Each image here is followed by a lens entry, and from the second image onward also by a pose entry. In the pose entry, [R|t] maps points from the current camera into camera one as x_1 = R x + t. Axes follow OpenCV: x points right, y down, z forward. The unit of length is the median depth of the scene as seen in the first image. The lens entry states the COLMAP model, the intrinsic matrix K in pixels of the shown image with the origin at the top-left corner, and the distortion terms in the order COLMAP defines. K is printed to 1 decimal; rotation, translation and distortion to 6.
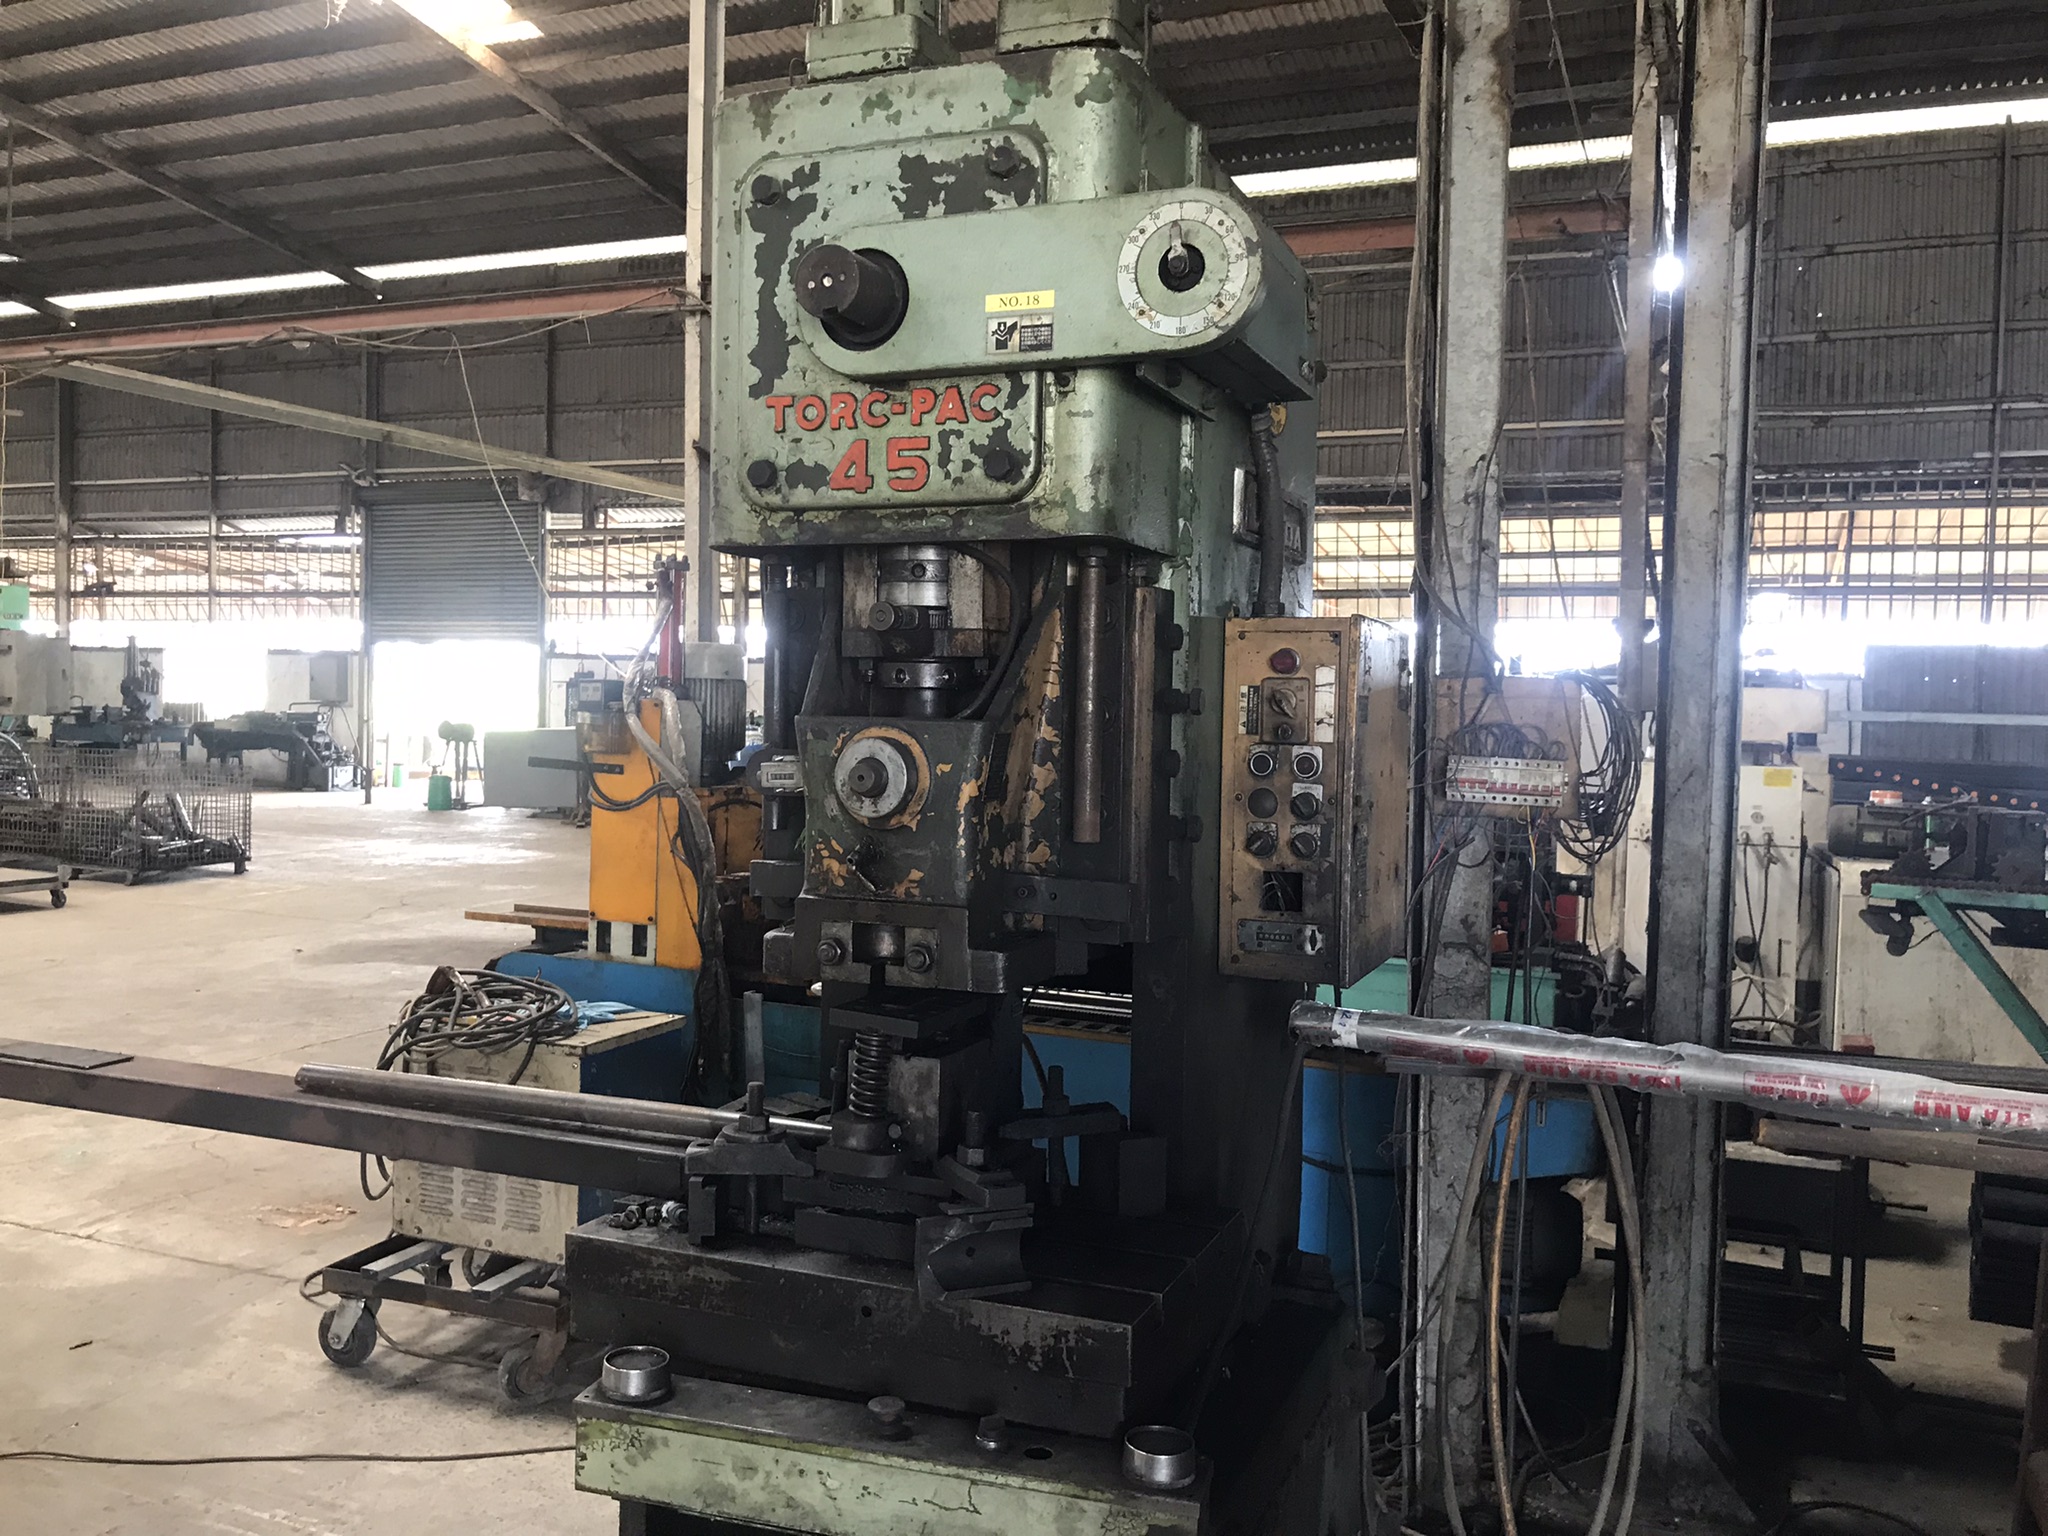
lens RADIAL K [[1674.0, 0, 1025.2], [0, 1674.0, 757.1], [0, 0, 1]] dist [0.015002, -0.012647]
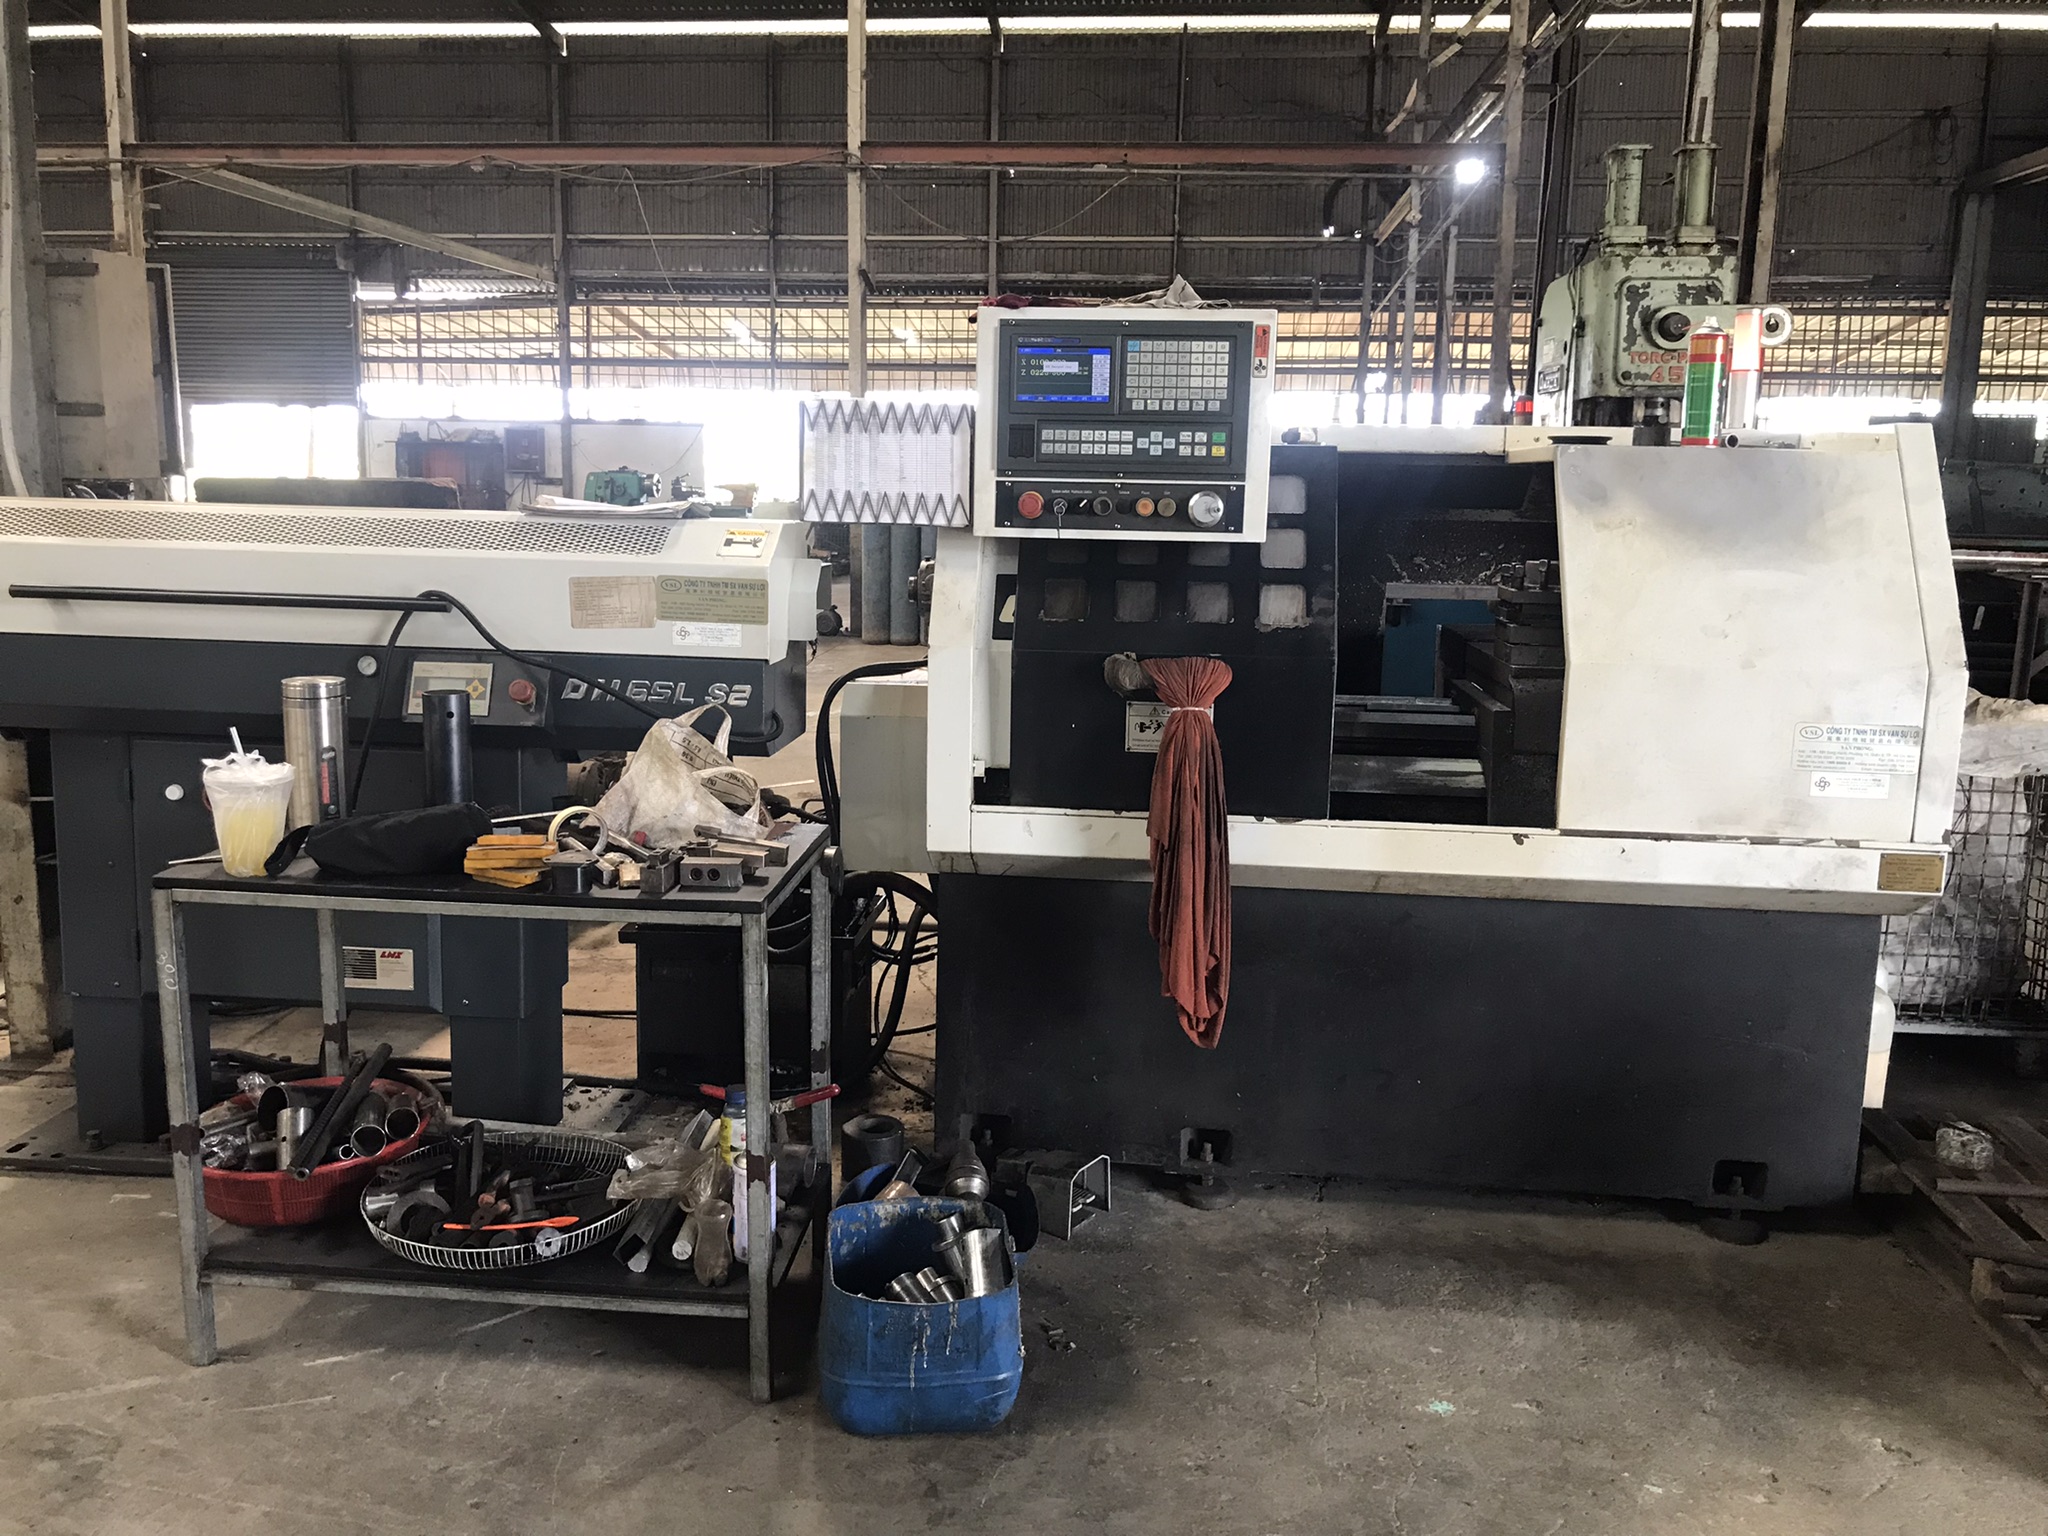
lens RADIAL K [[1674.0, 0, 1020.5], [0, 1674.0, 769.0], [0, 0, 1]] dist [0.015002, -0.012647]
pose [[0.949267, -0.066092, 0.307447, -0.527395], [0.019554, 0.988179, 0.152054, 0.016755], [-0.313862, -0.138328, 0.939338, -0.416003]]
